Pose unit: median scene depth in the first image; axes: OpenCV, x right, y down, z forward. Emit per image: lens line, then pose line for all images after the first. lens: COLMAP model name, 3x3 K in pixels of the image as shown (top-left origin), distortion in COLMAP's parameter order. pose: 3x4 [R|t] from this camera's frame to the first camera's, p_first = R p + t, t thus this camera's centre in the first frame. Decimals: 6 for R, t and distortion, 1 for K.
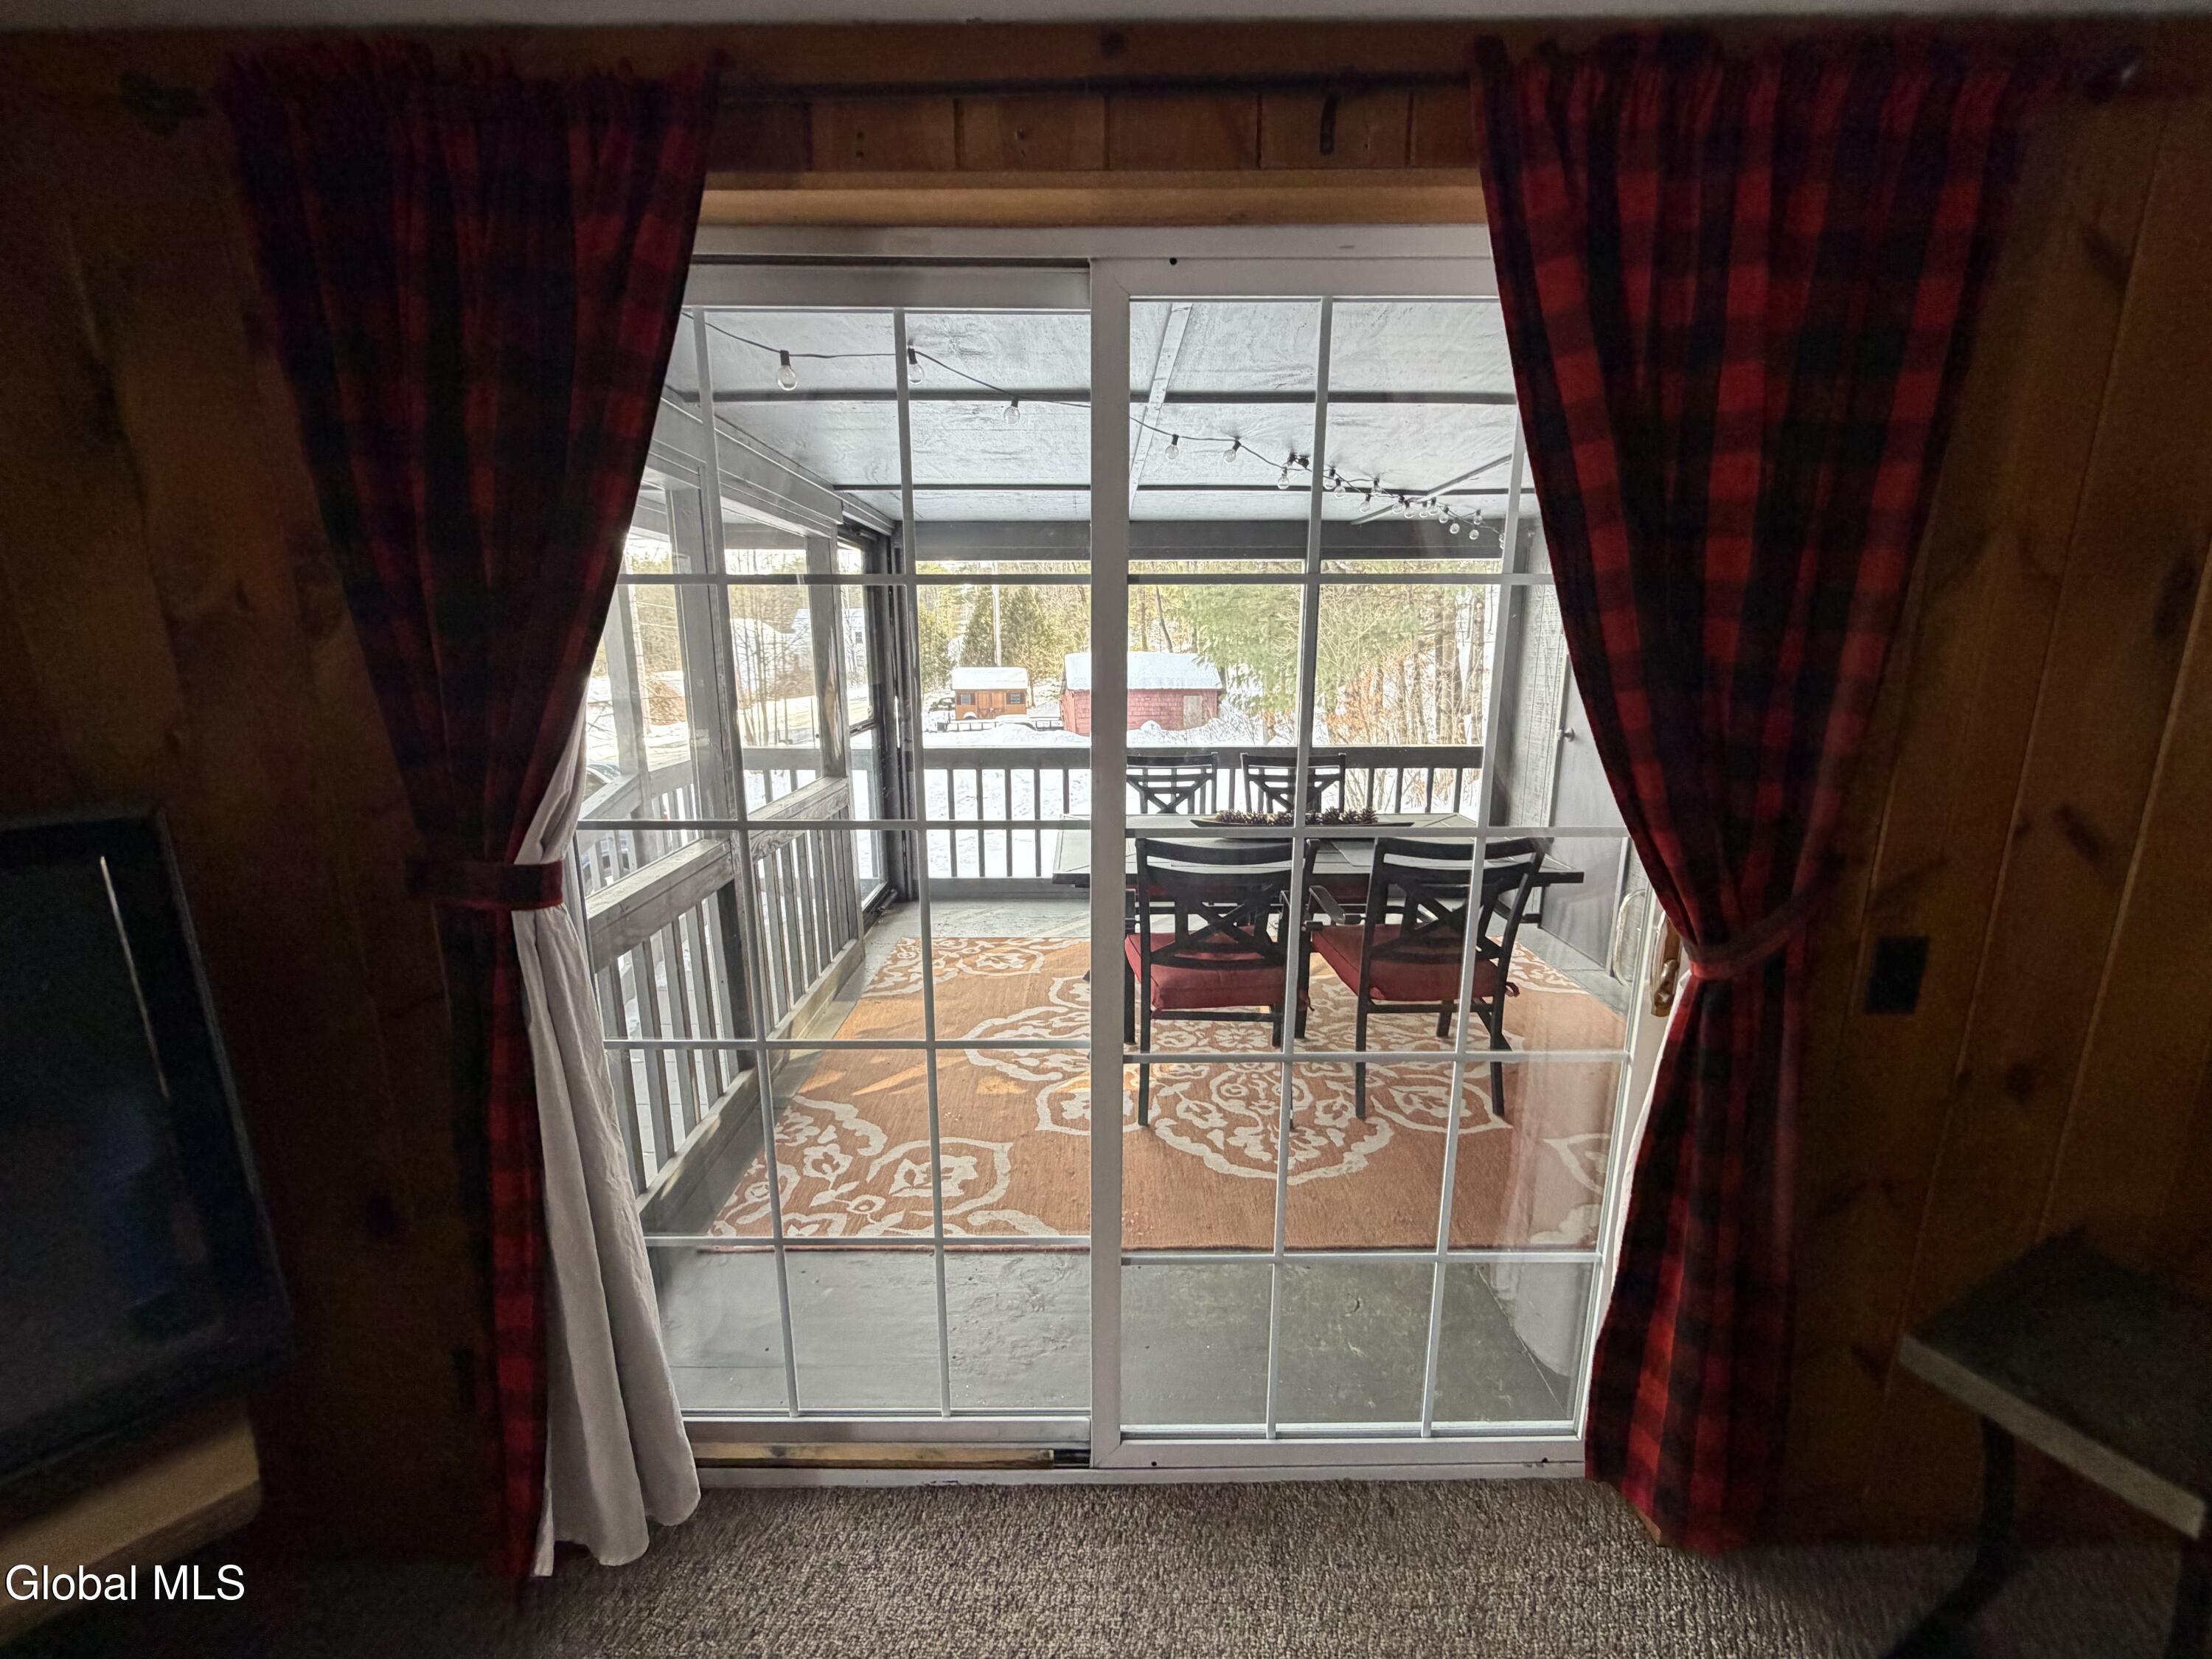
lens RADIAL K [[881.5, 0, 1104.3], [0, 881.5, 828.8], [0, 0, 1]] dist [0.001859, -0.000060]
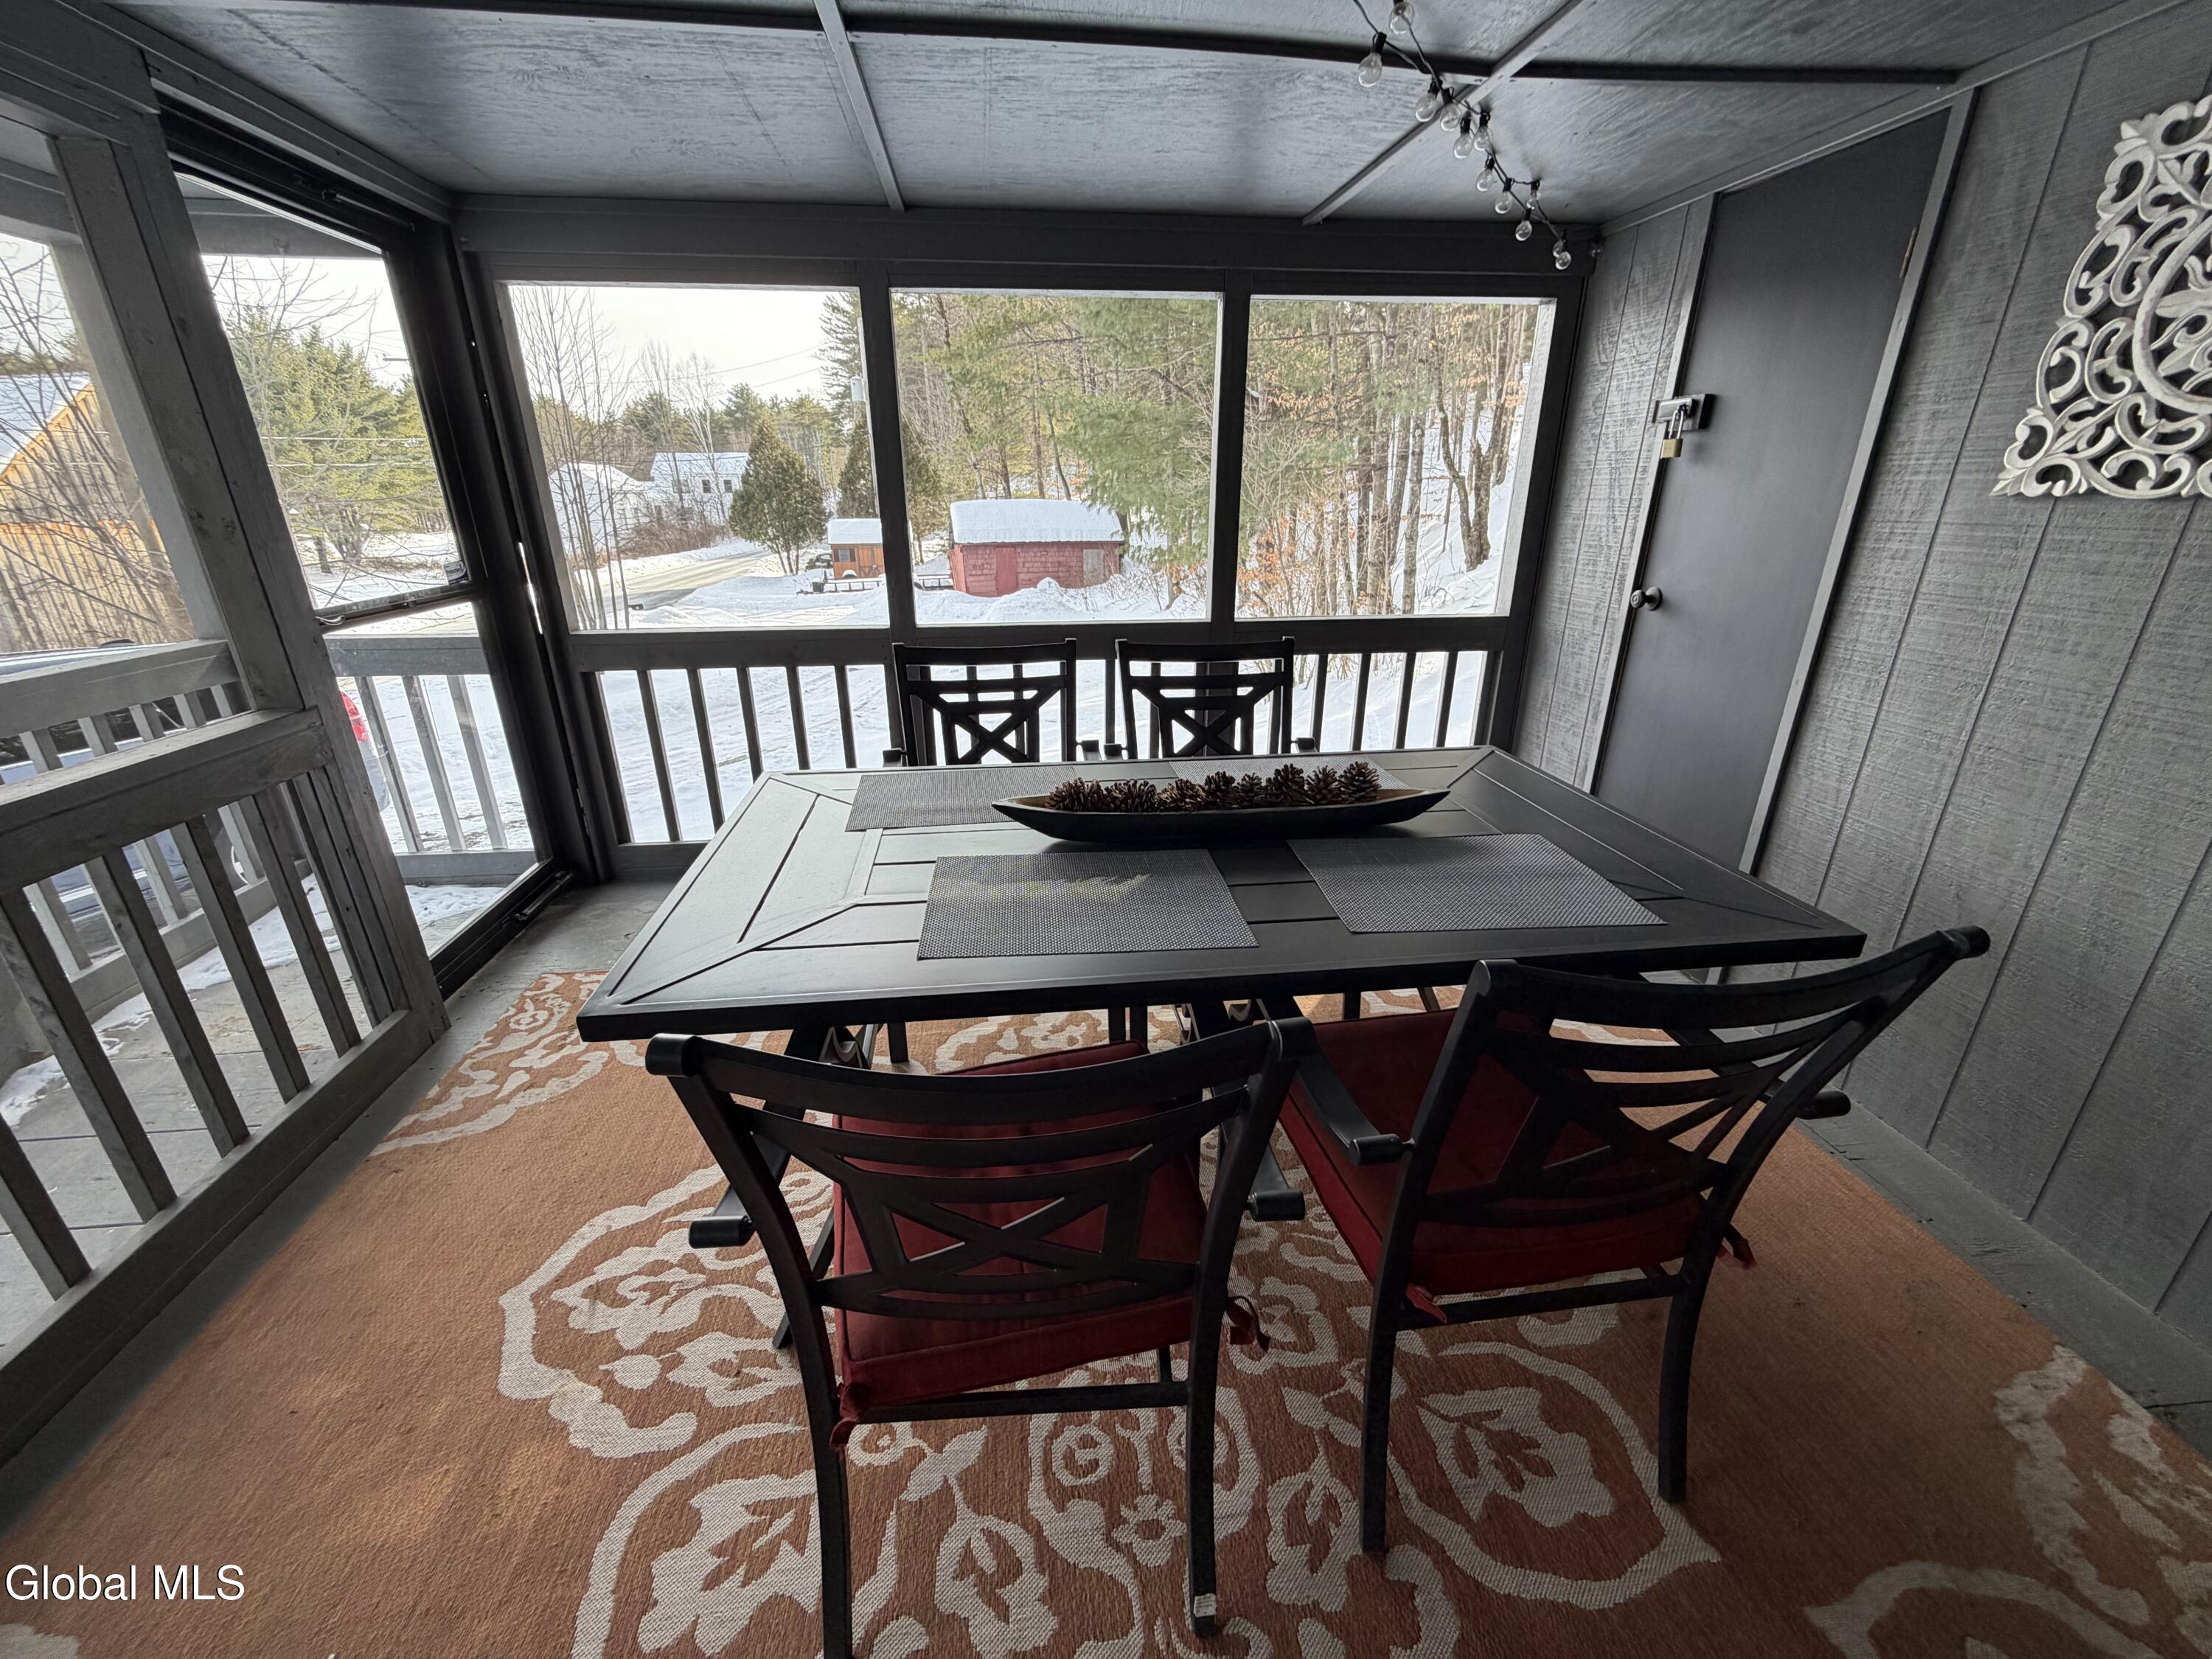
lens RADIAL K [[881.5, 0, 1100.5], [0, 881.5, 830.3], [0, 0, 1]] dist [0.001859, -0.000060]
pose [[0.994844, -0.037939, 0.094050, 0.128254], [0.022742, 0.987228, 0.157682, -0.080960], [-0.098832, -0.154731, 0.983001, 0.623573]]
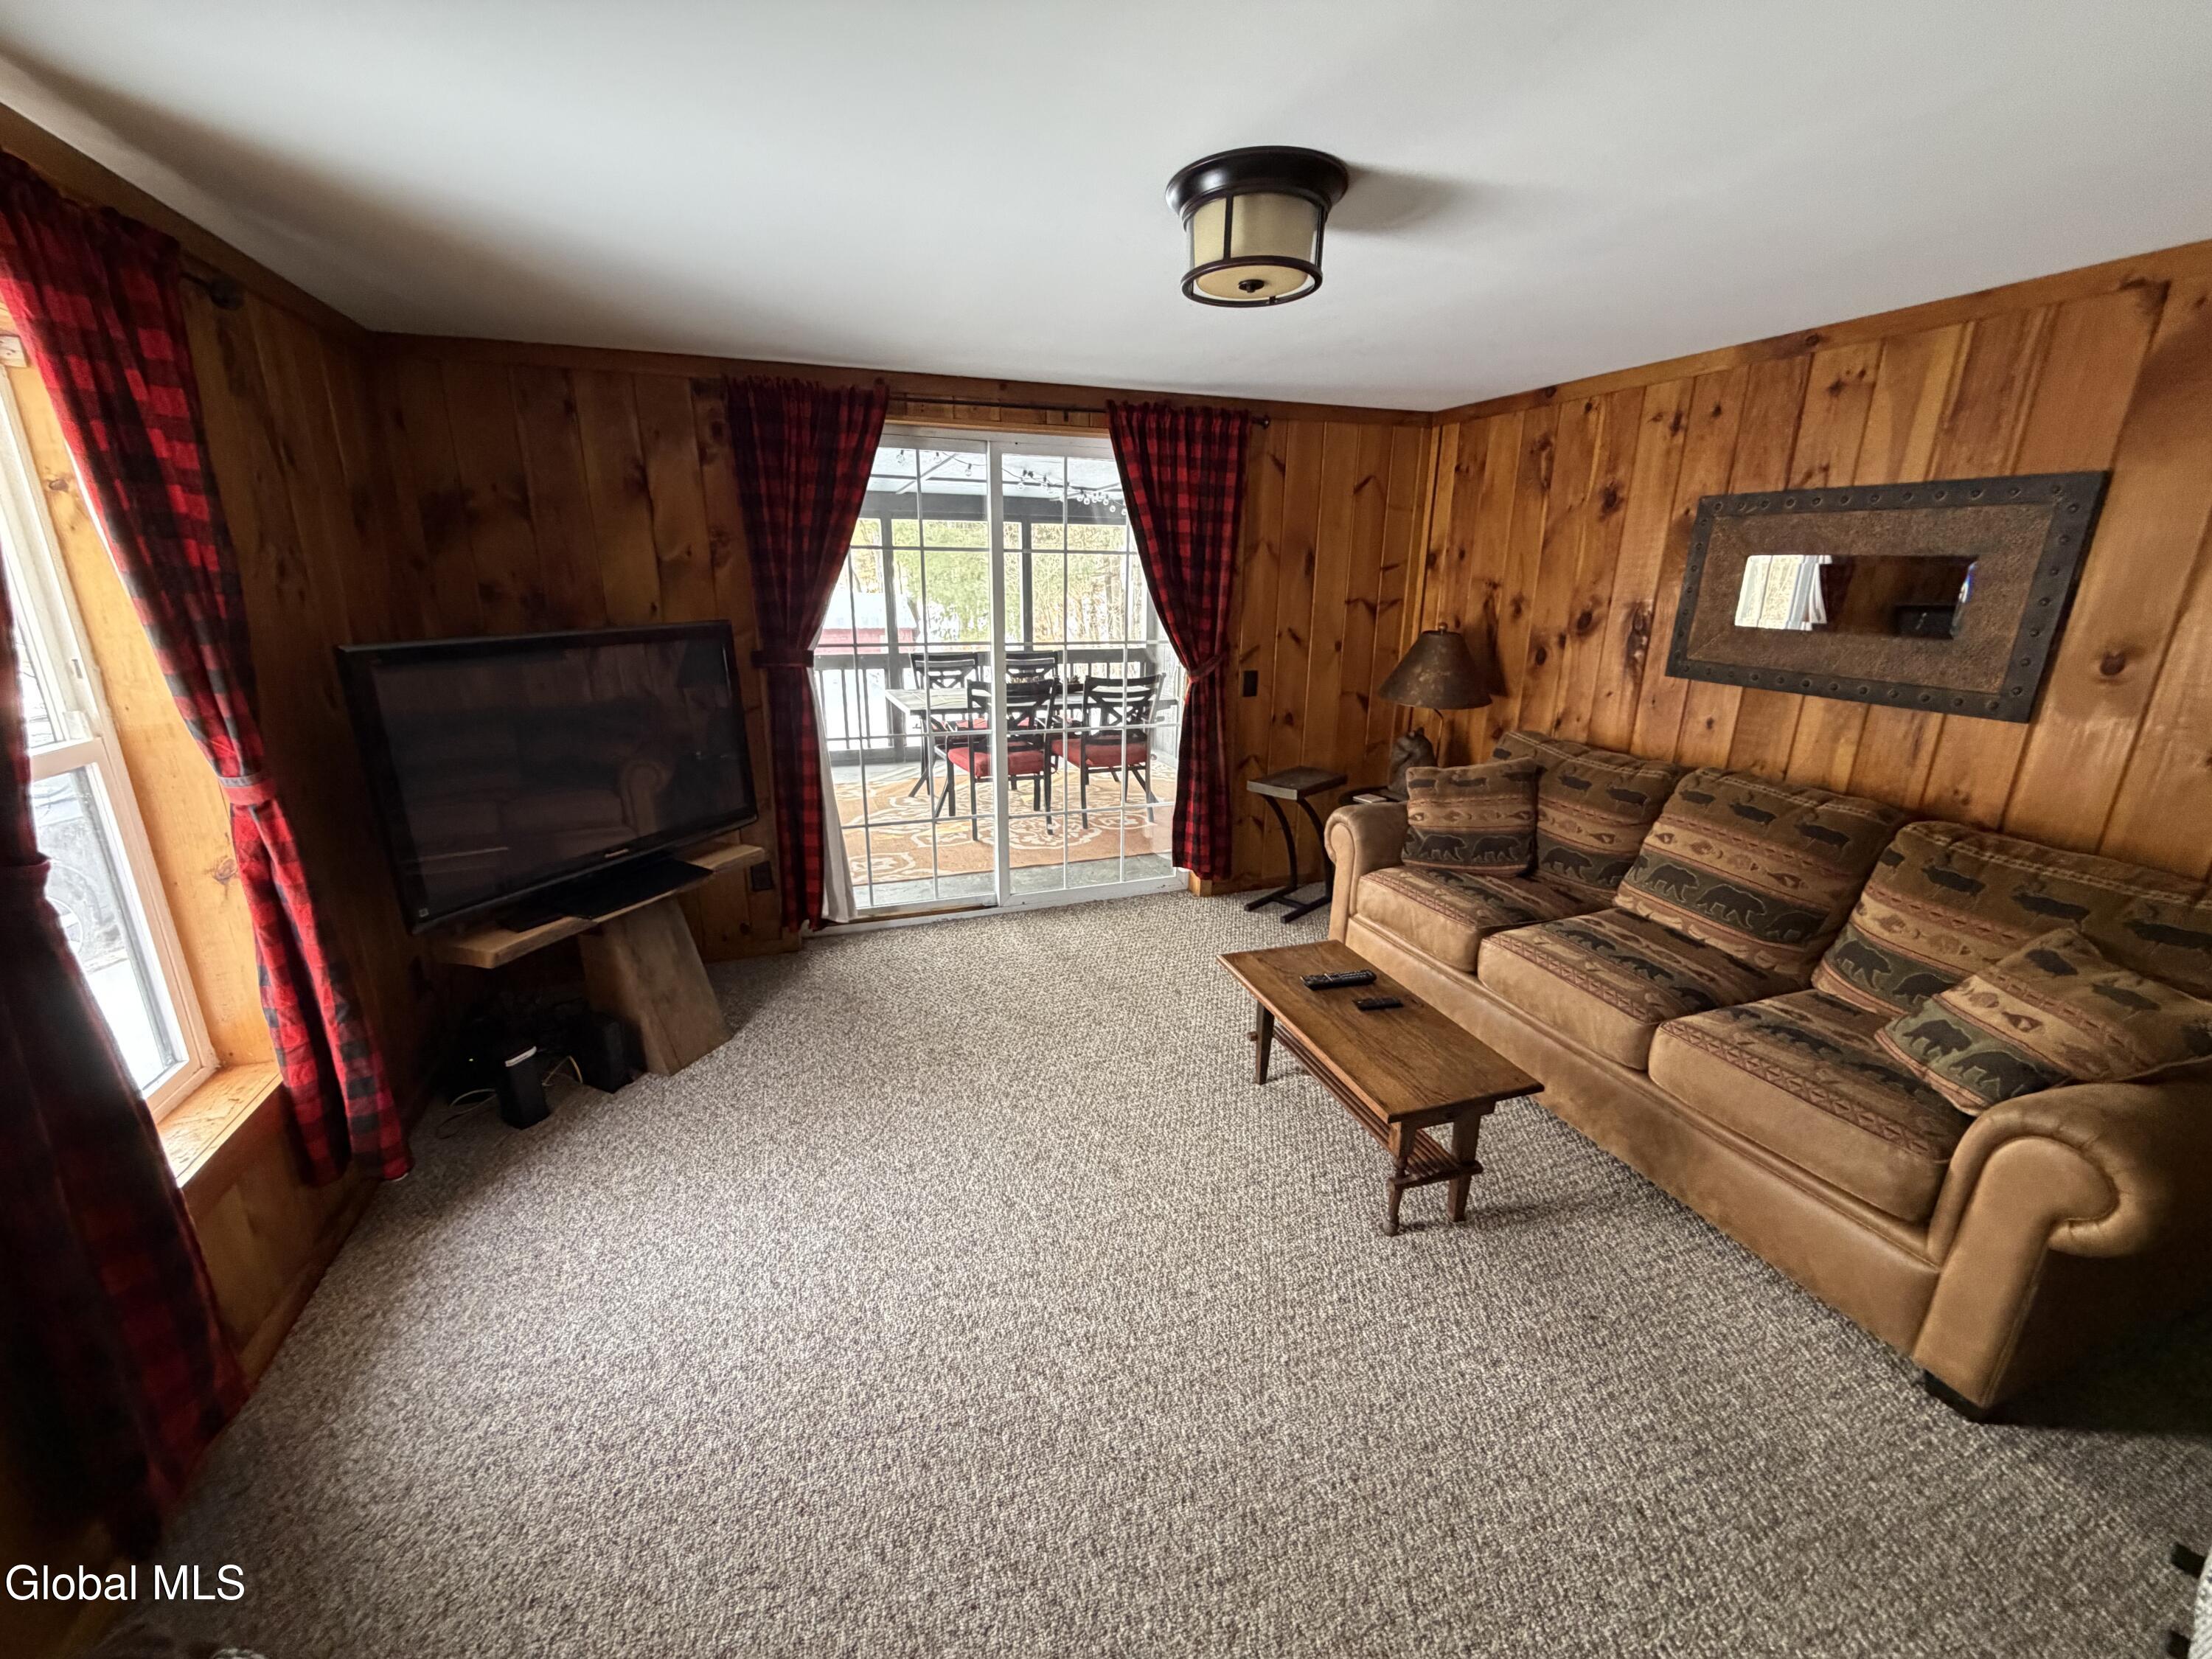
lens RADIAL K [[881.5, 0, 1103.9], [0, 881.5, 834.9], [0, 0, 1]] dist [0.001859, -0.000060]
pose [[0.939102, -0.086401, 0.332600, -0.300318], [0.063391, 0.994822, 0.079445, 0.182914], [-0.337742, -0.053523, 0.939716, -0.790982]]
